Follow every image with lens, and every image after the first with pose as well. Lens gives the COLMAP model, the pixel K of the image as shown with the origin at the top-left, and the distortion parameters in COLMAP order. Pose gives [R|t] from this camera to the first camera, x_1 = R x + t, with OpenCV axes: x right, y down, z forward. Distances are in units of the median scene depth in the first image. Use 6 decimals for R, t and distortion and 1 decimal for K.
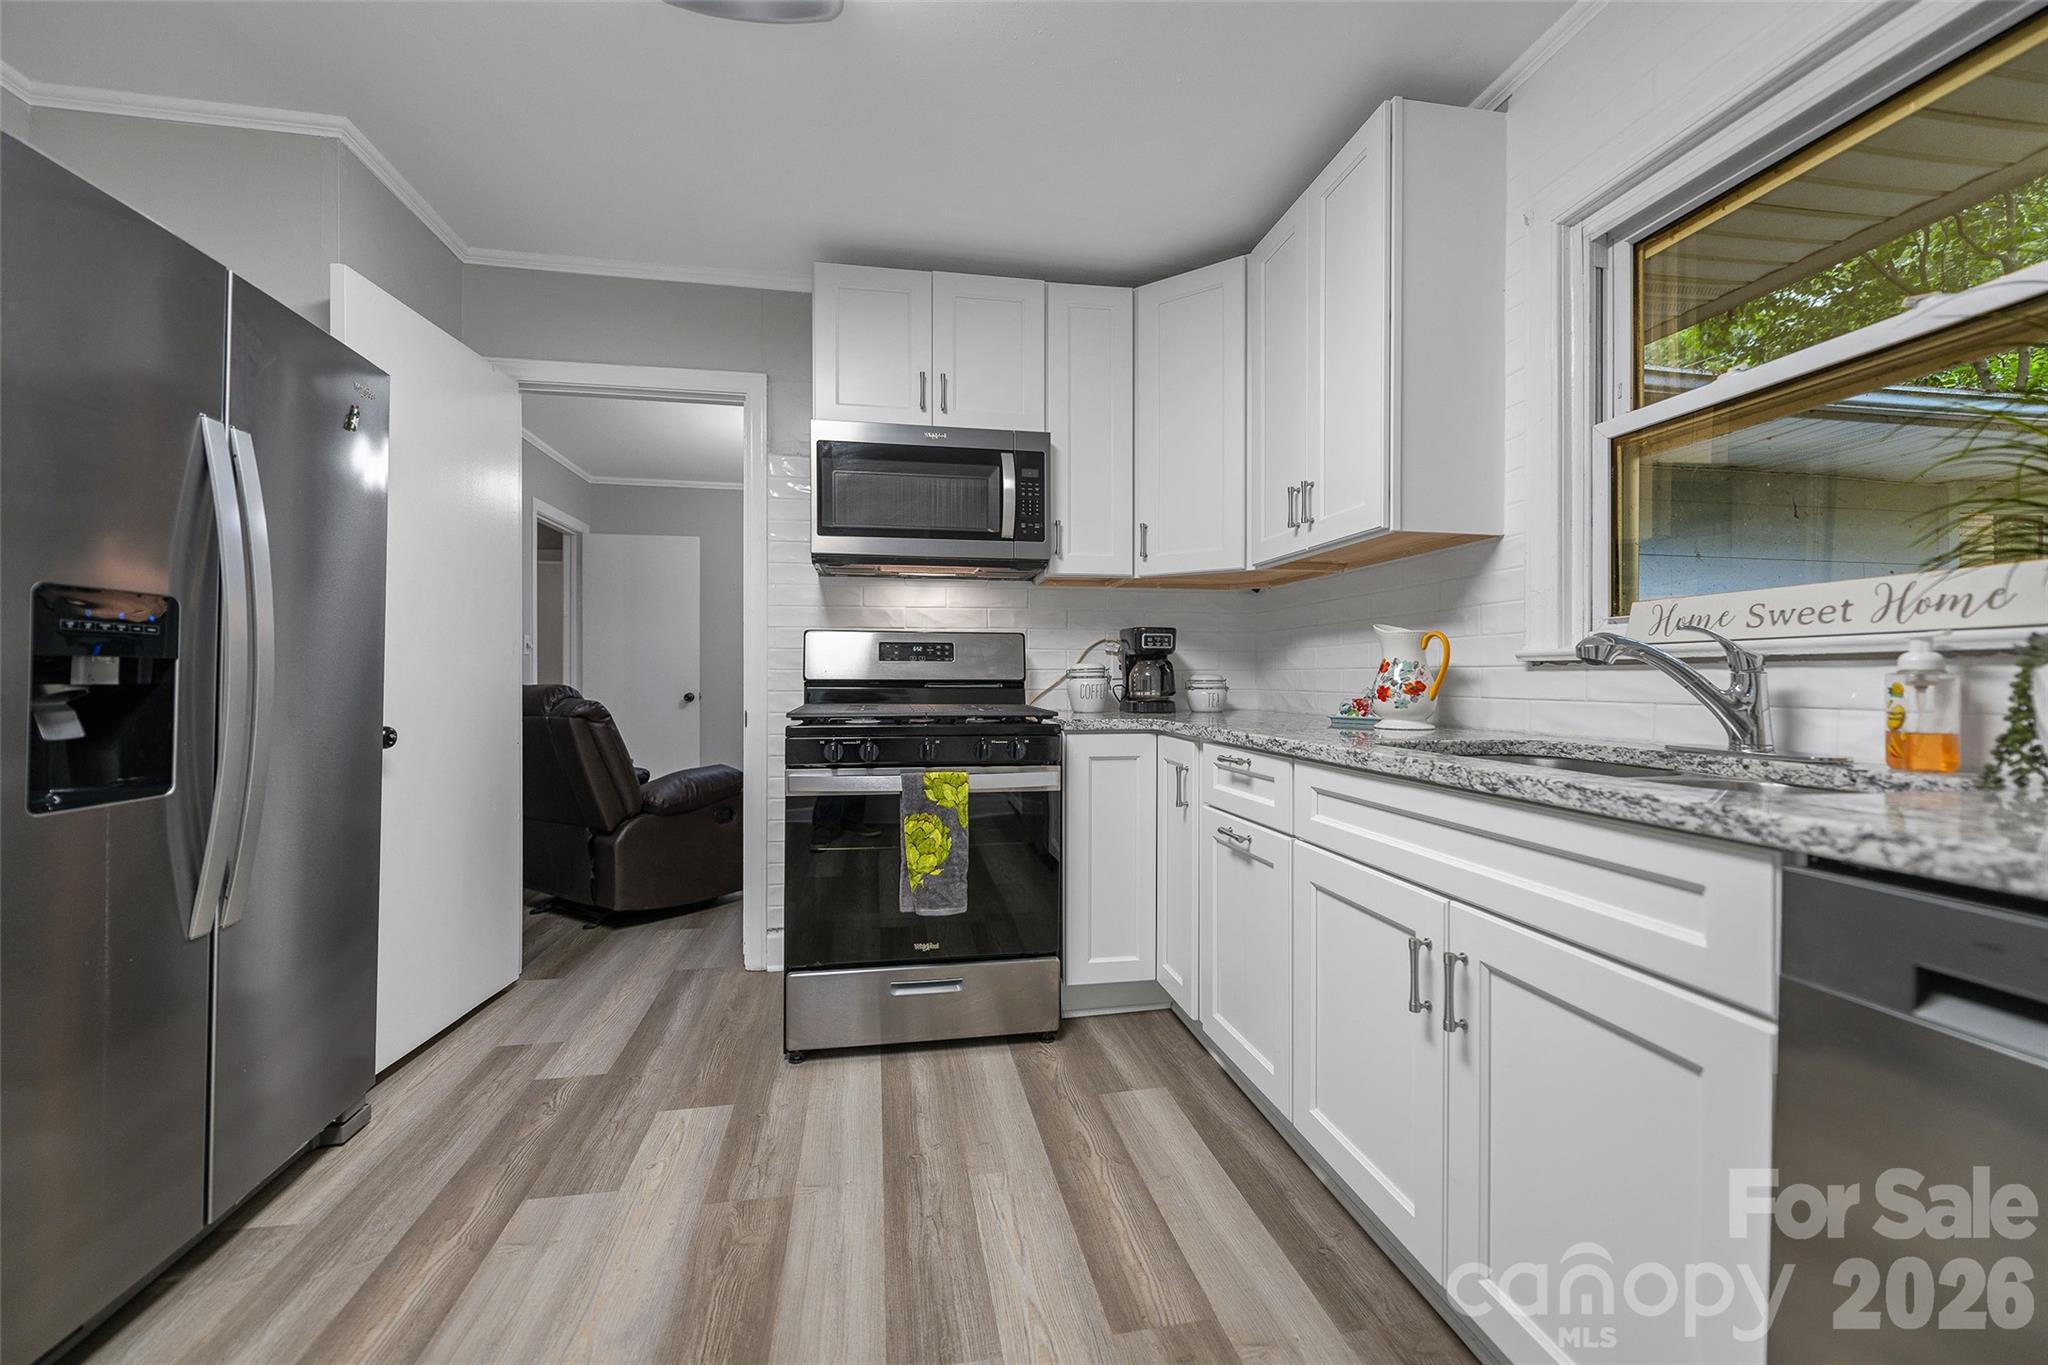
lens RADIAL K [[812.3, 0, 1024.0], [0, 812.3, 682.5], [0, 0, 1]] dist [0.000109, -0.000090]
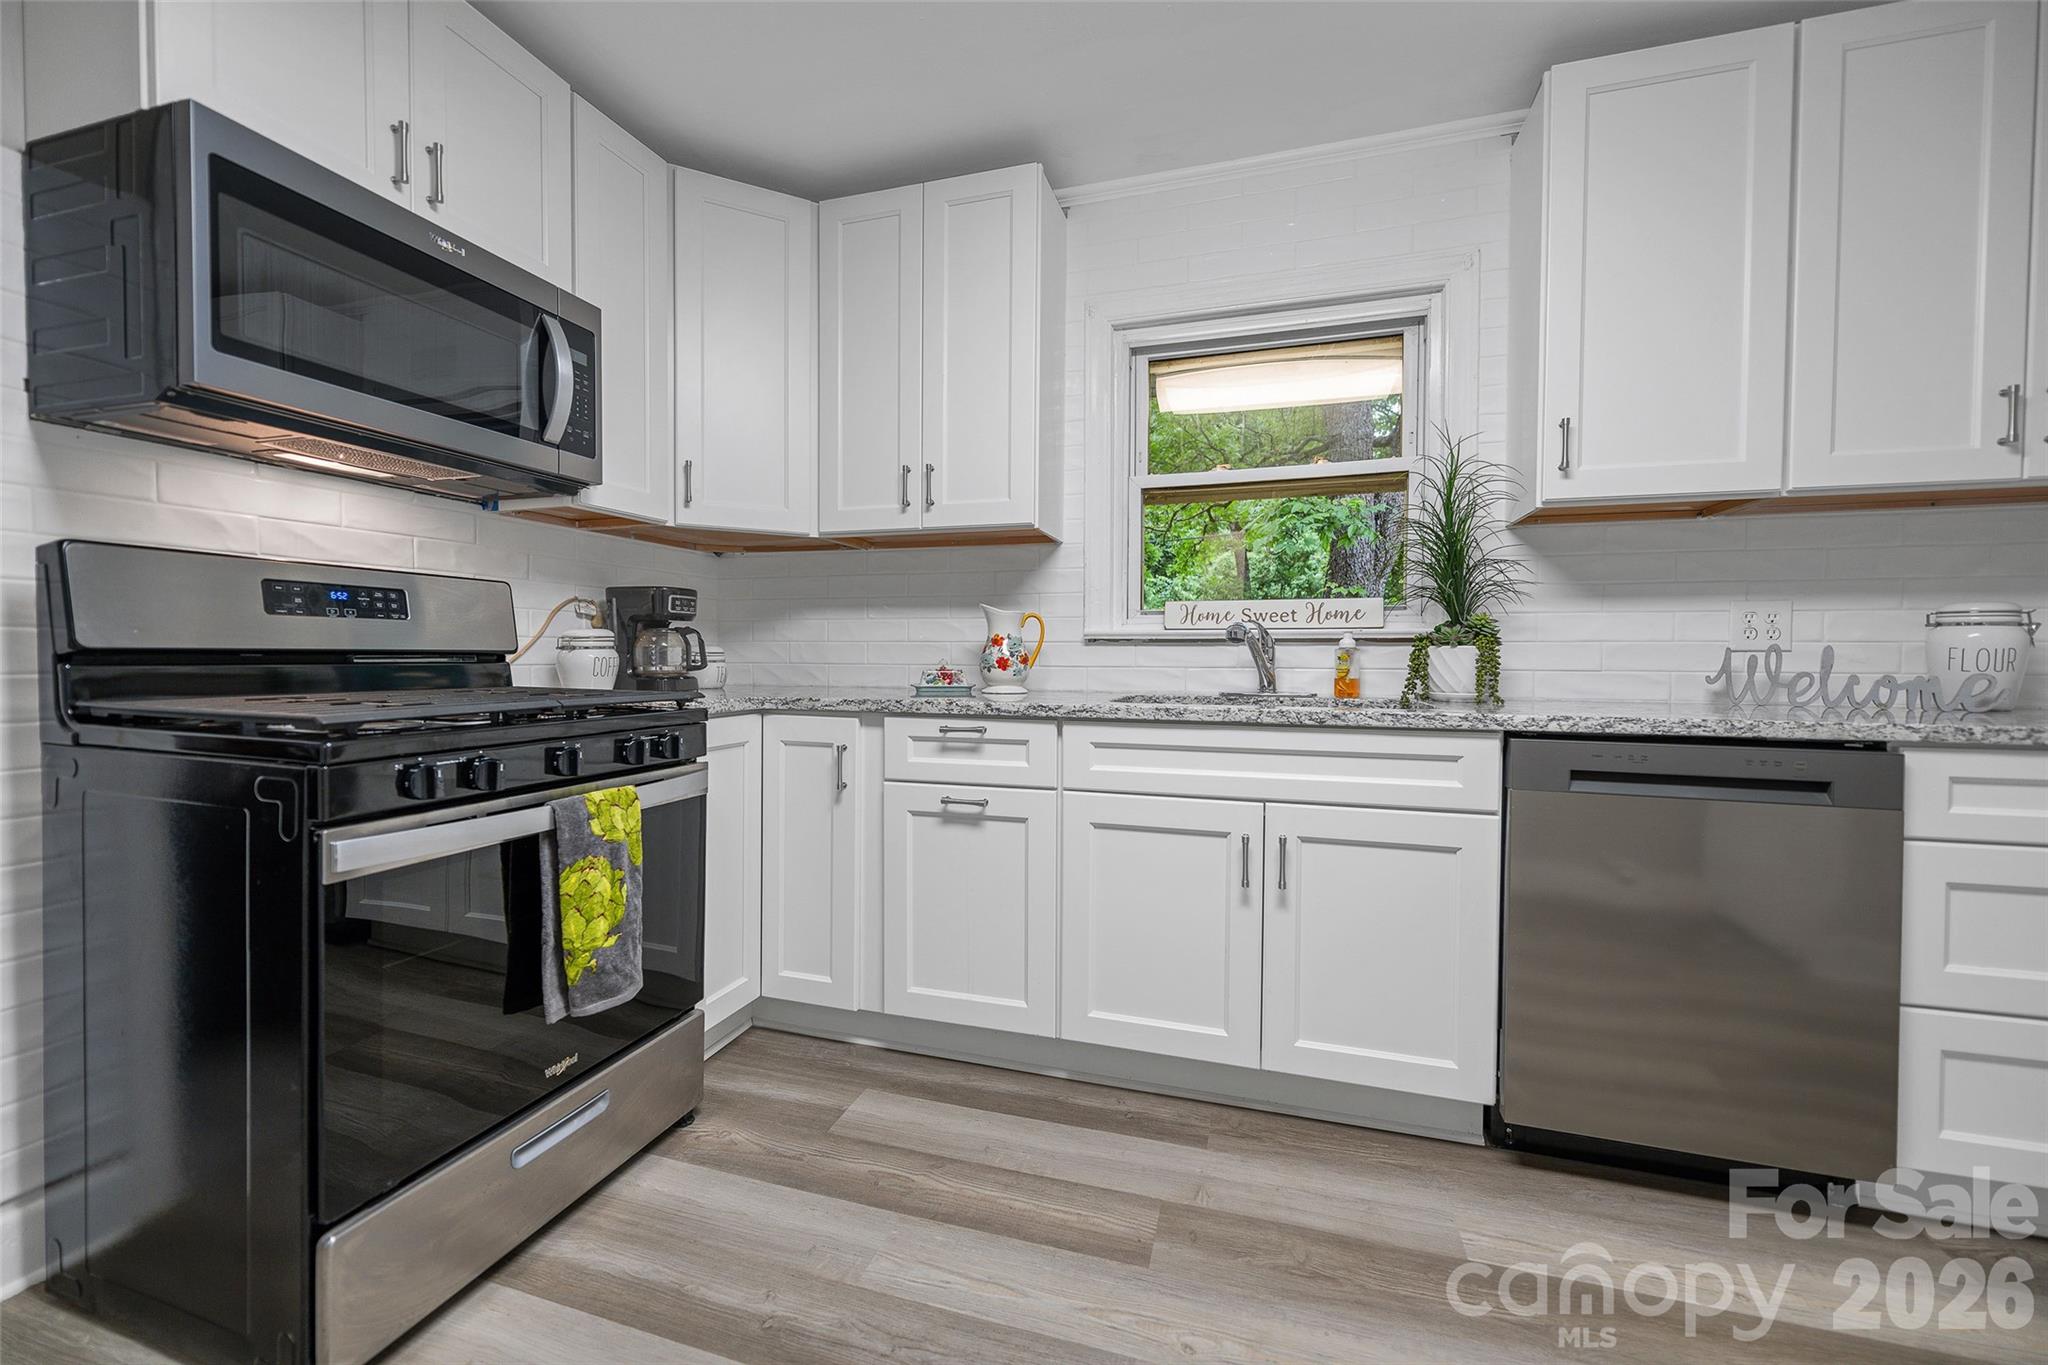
lens RADIAL K [[807.0, 0, 1029.0], [0, 807.0, 671.8], [0, 0, 1]] dist [-0.000029, 0.000130]
pose [[0.457174, -0.018684, 0.889181, -0.536081], [0.000706, 0.999787, 0.020645, 0.001101], [-0.889377, -0.008811, 0.457090, 0.401554]]
